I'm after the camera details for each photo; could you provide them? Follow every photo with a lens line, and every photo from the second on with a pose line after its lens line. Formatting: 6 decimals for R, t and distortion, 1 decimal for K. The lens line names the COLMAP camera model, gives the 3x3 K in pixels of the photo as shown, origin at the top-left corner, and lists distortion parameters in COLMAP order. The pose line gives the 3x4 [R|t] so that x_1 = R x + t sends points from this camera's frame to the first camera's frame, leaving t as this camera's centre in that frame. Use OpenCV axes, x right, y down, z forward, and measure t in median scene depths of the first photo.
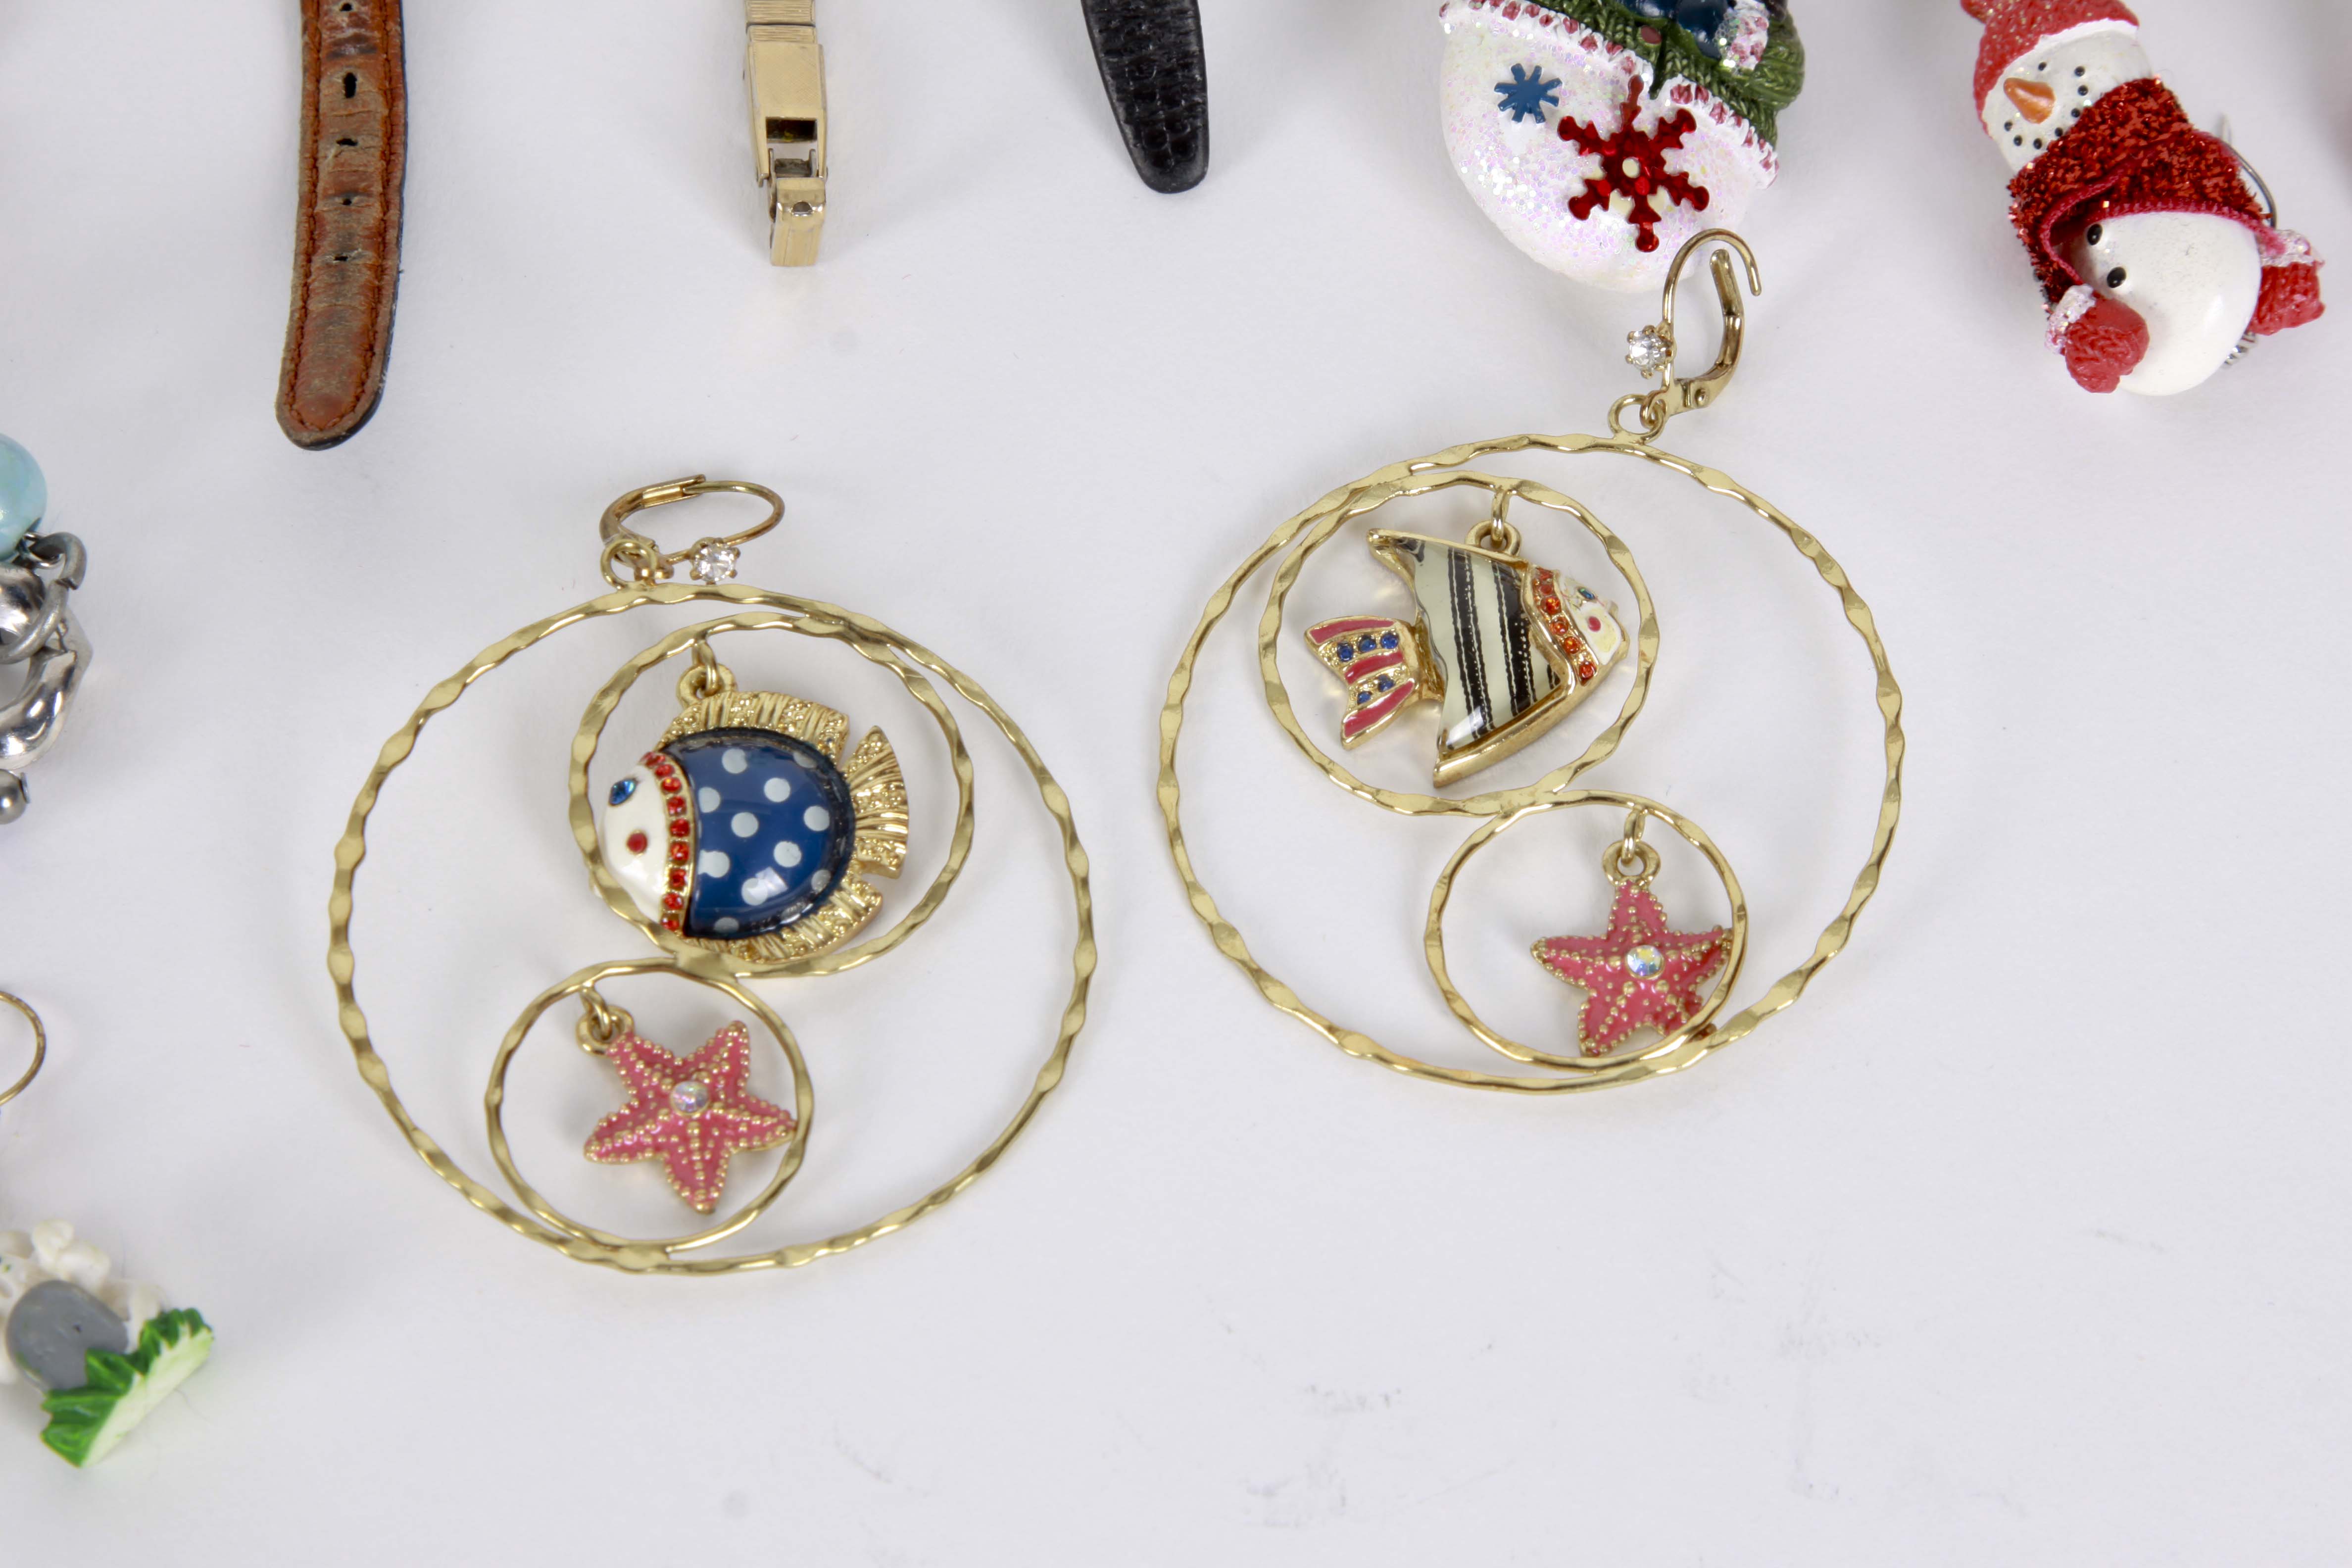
lens RADIAL K [[7390.7, 0, 1176.0], [0, 7390.7, 784.0], [0, 0, 1]] dist [0.160042, 0.245038]
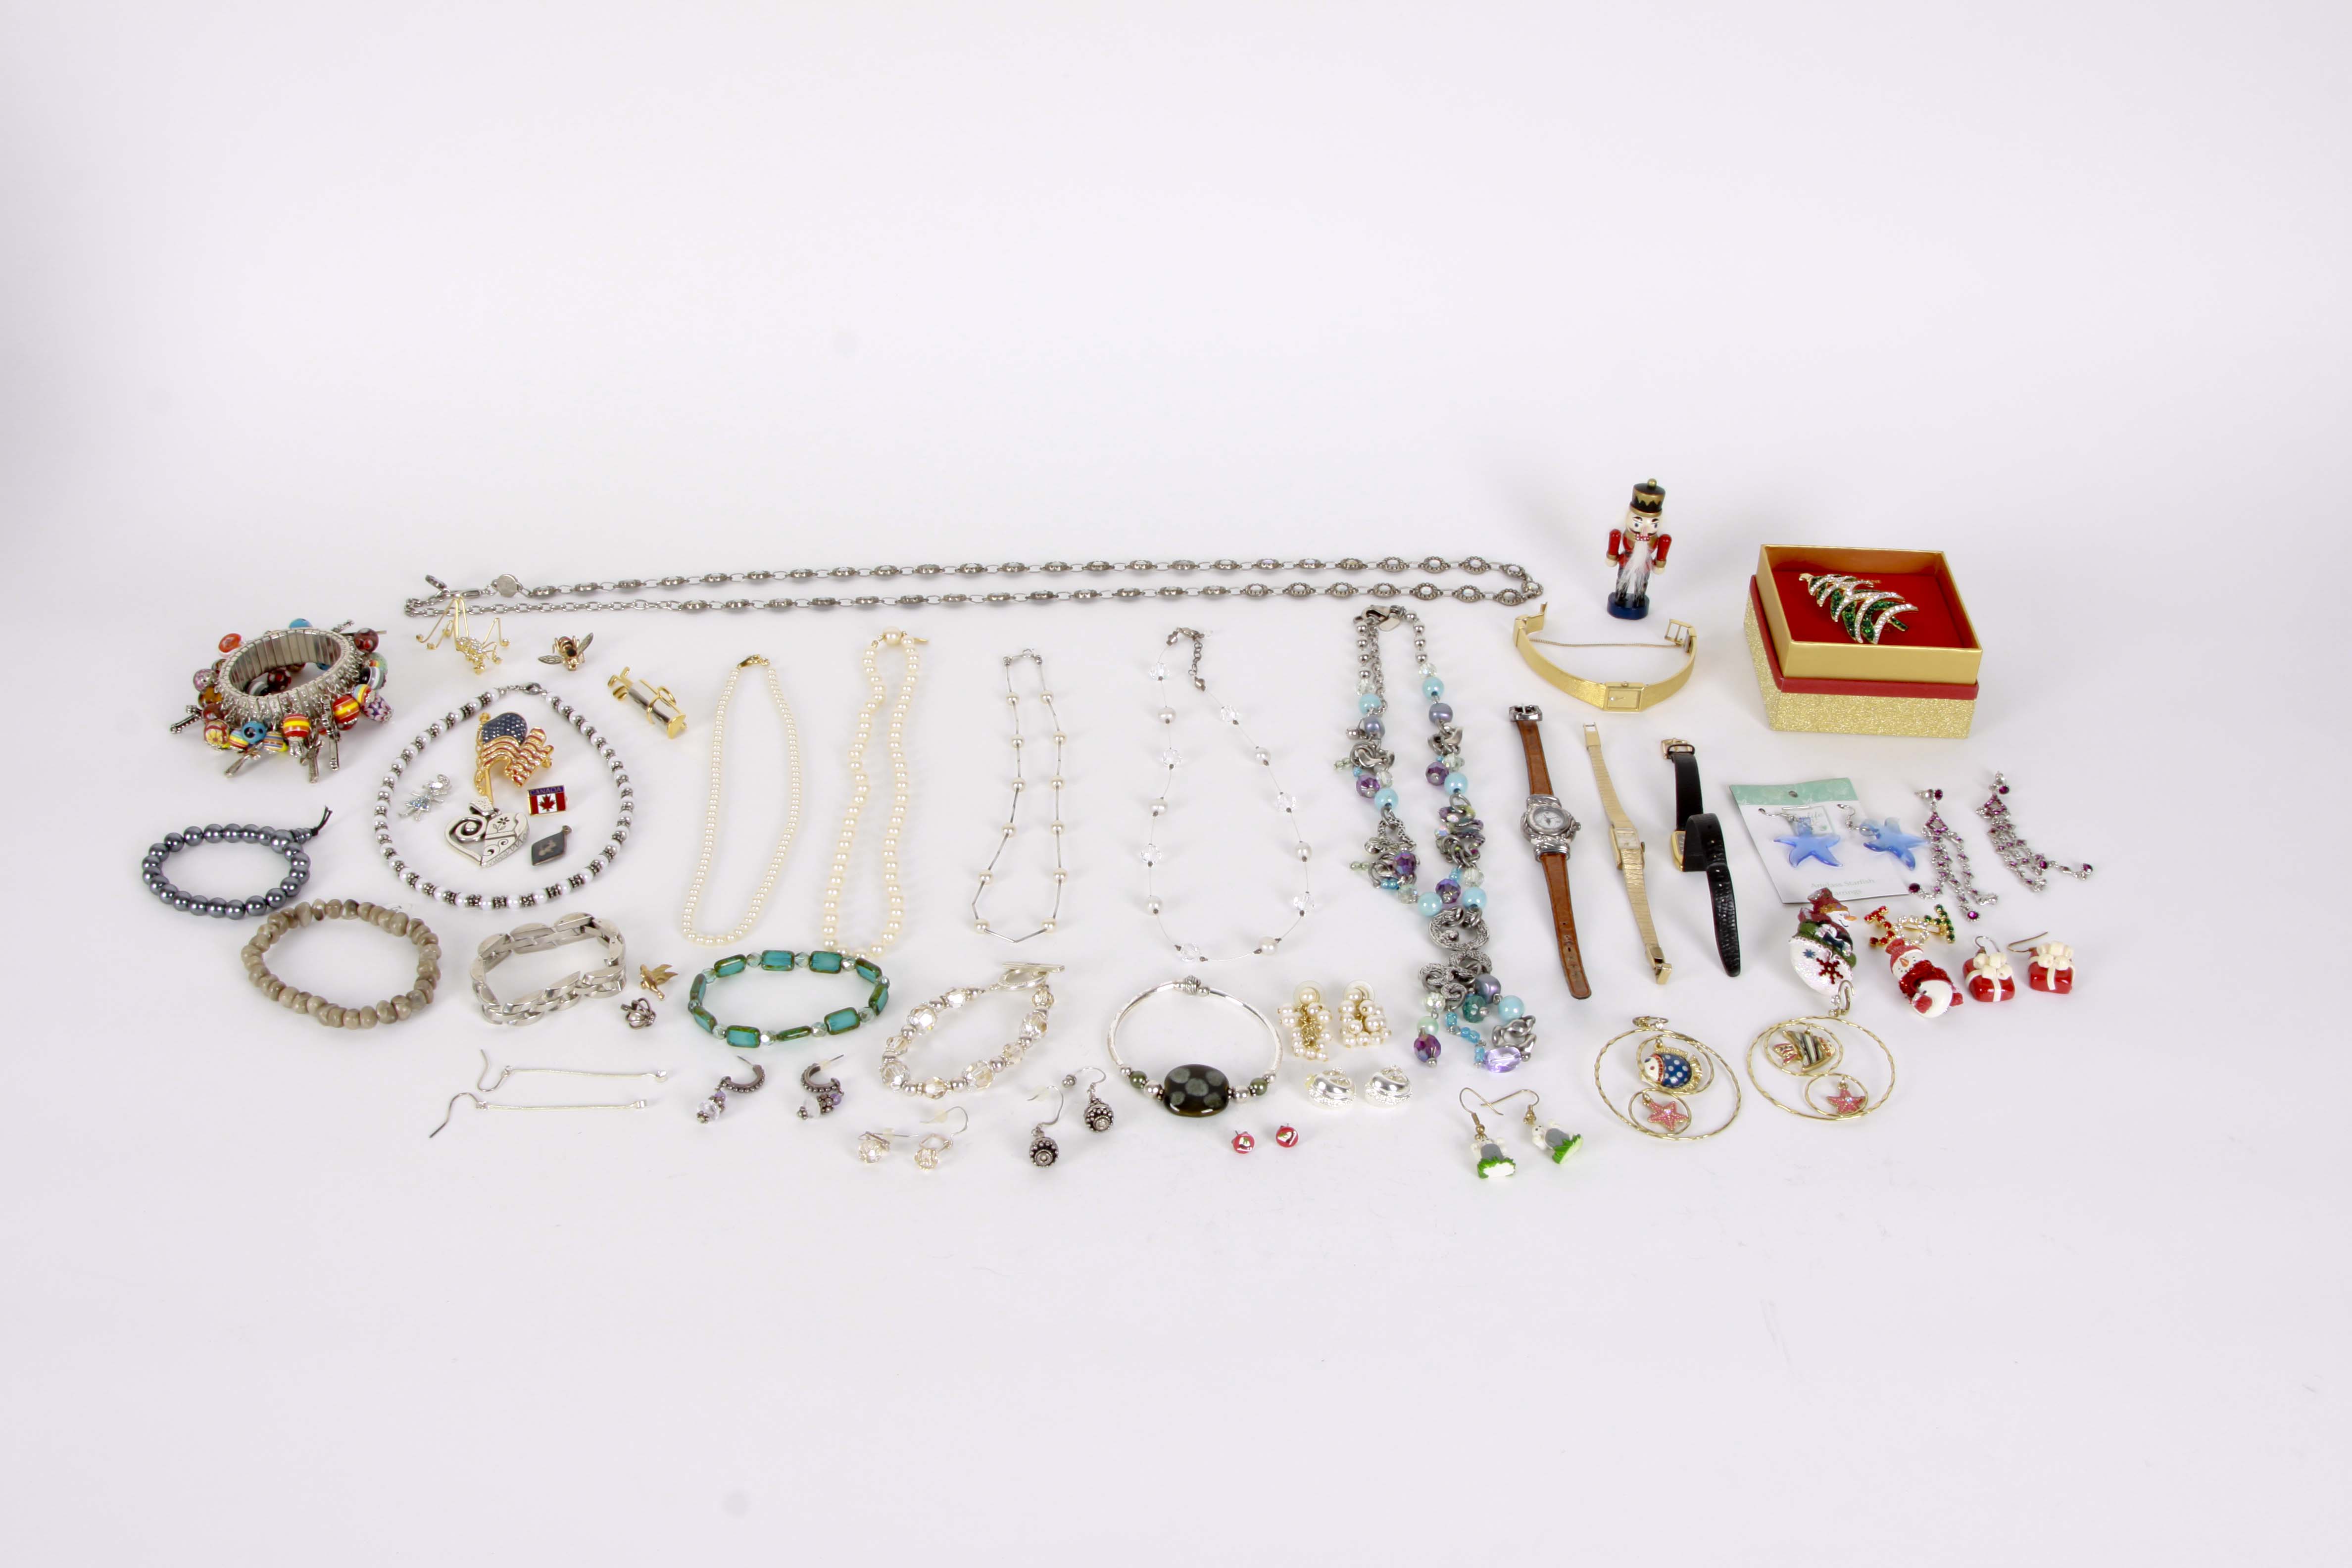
lens RADIAL K [[2602.1, 0, 1207.2], [0, 2602.1, 732.9], [0, 0, 1]] dist [-0.136770, 0.031723]
pose [[0.998143, 0.058994, -0.015198, -0.353840], [-0.060250, 0.919041, -0.389529, 0.491760], [-0.009012, 0.389722, 0.920889, -0.704534]]
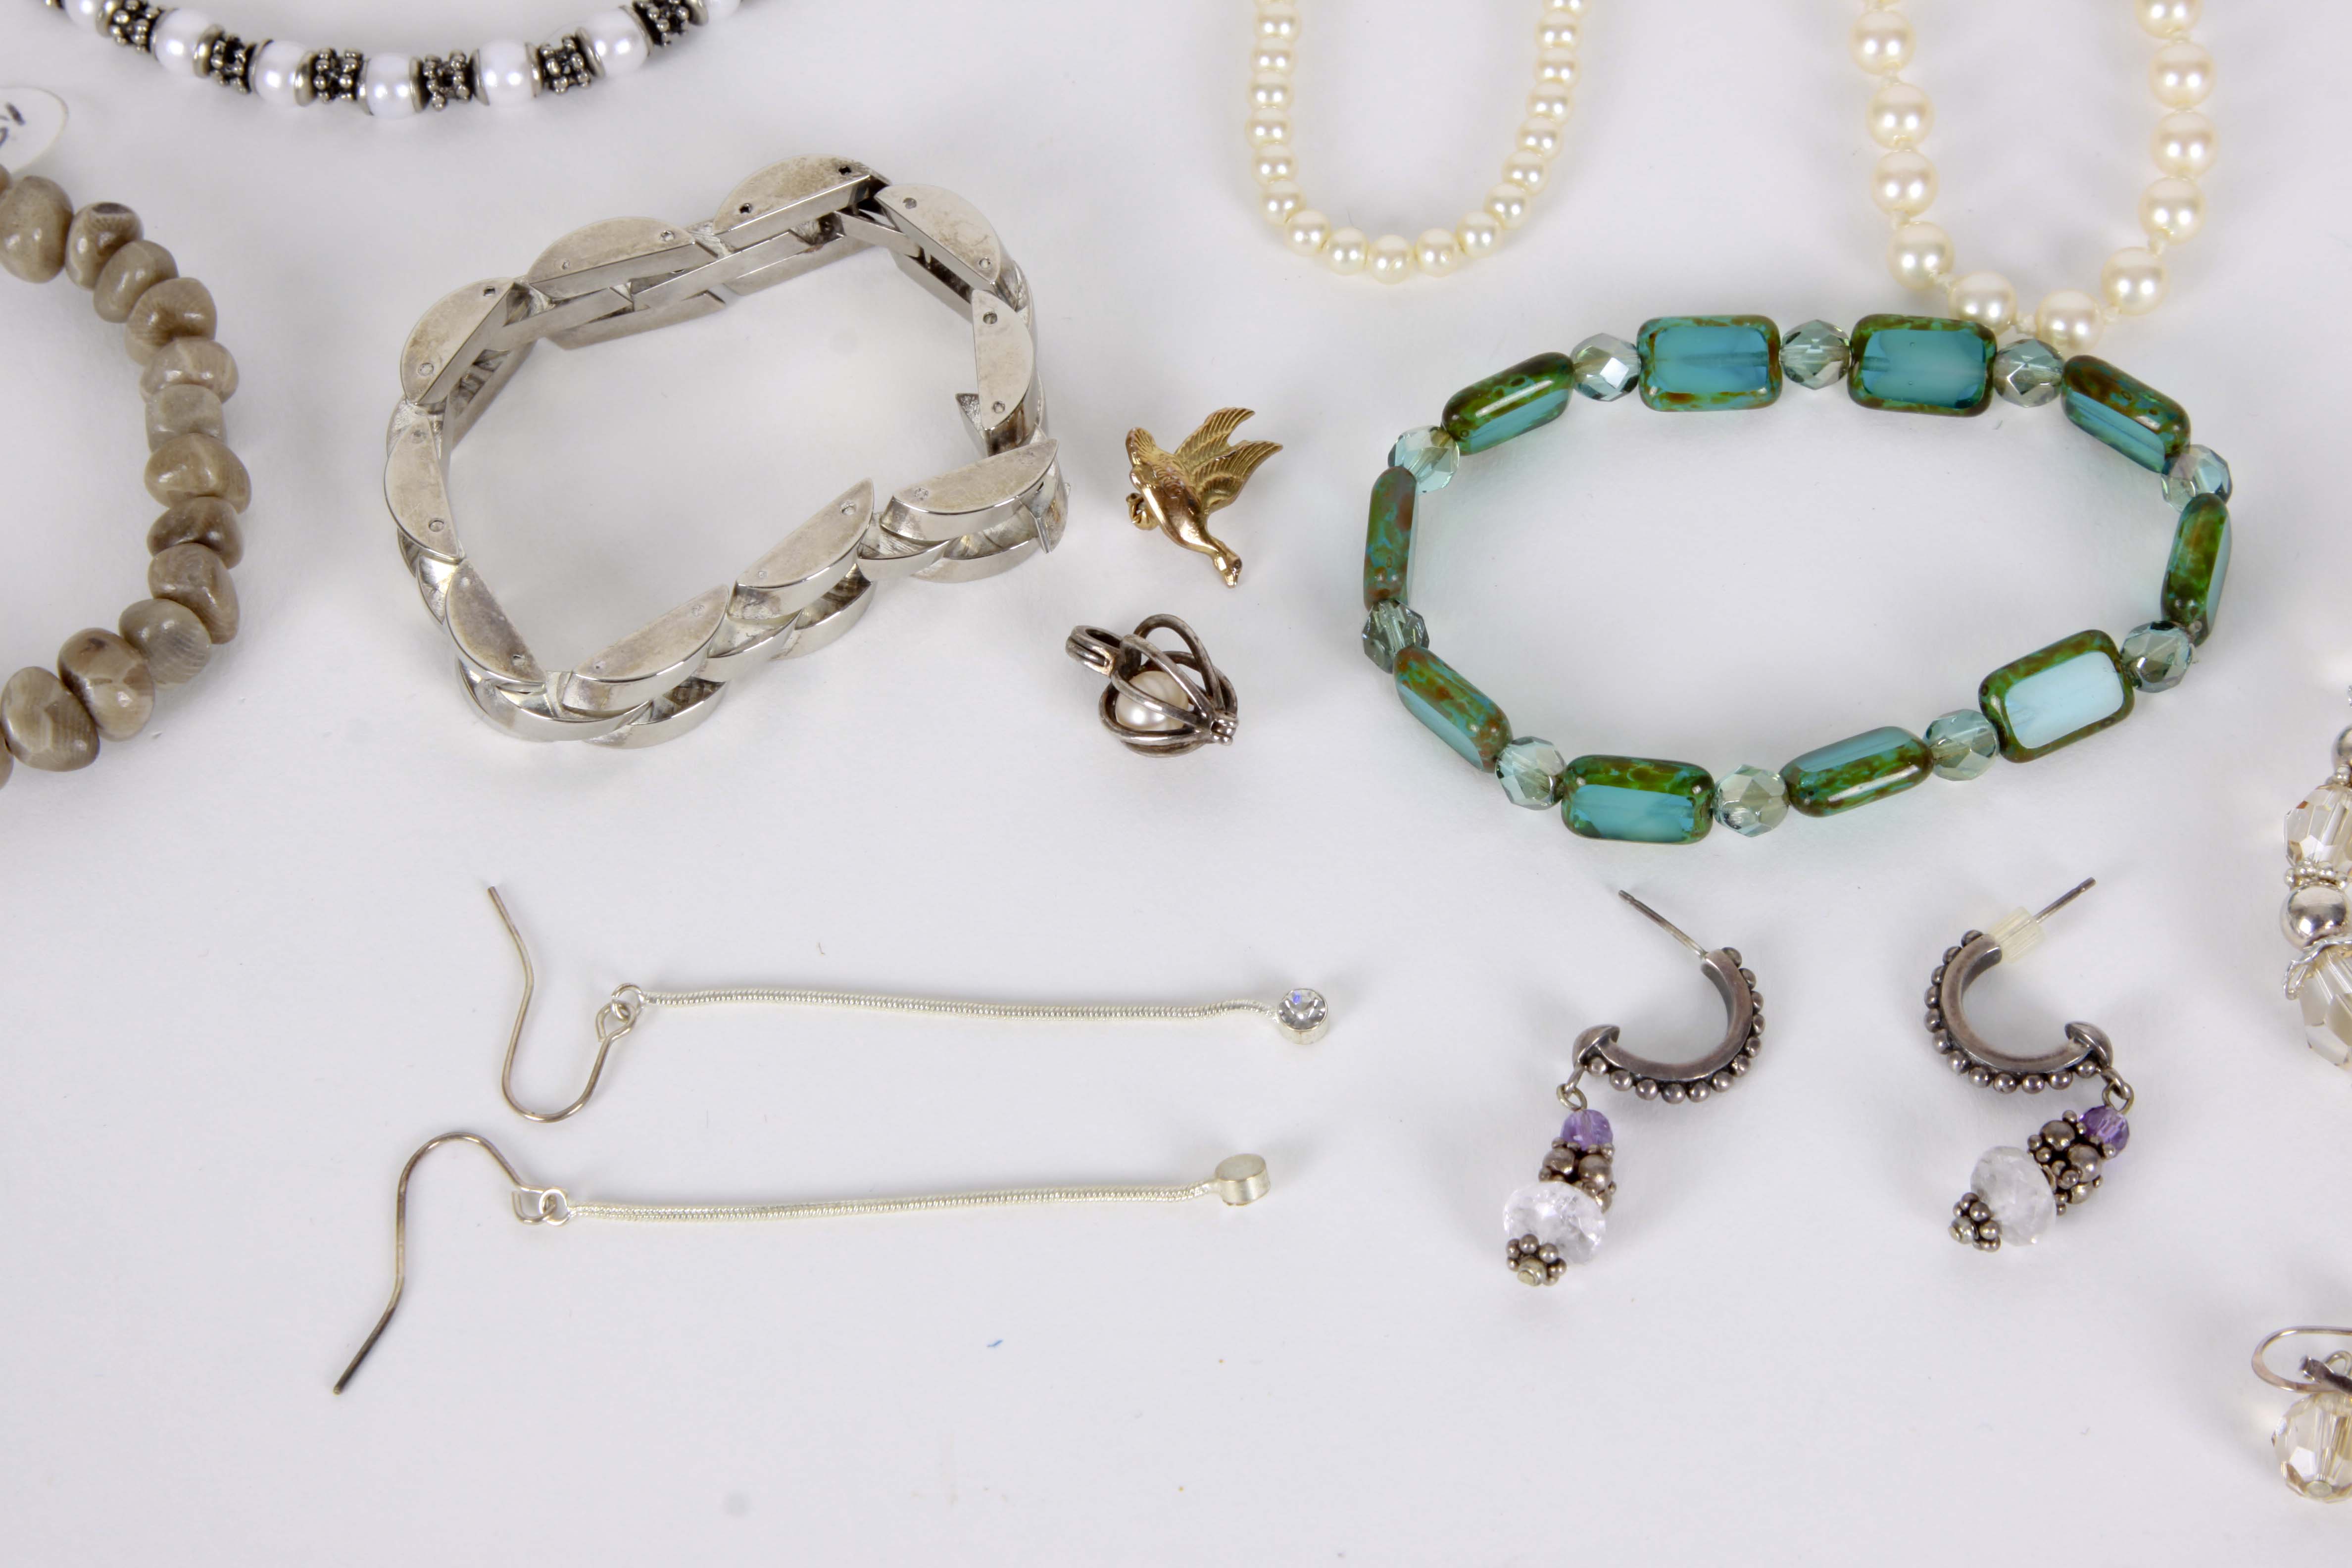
lens RADIAL K [[6128.7, 0, 1176.0], [0, 6128.7, 784.0], [0, 0, 1]] dist [0.104204, 0.250553]
pose [[0.996136, 0.049886, -0.072277, -0.680483], [-0.049060, 0.998709, 0.013157, 0.012260], [0.072841, -0.009560, 0.997298, 0.034017]]
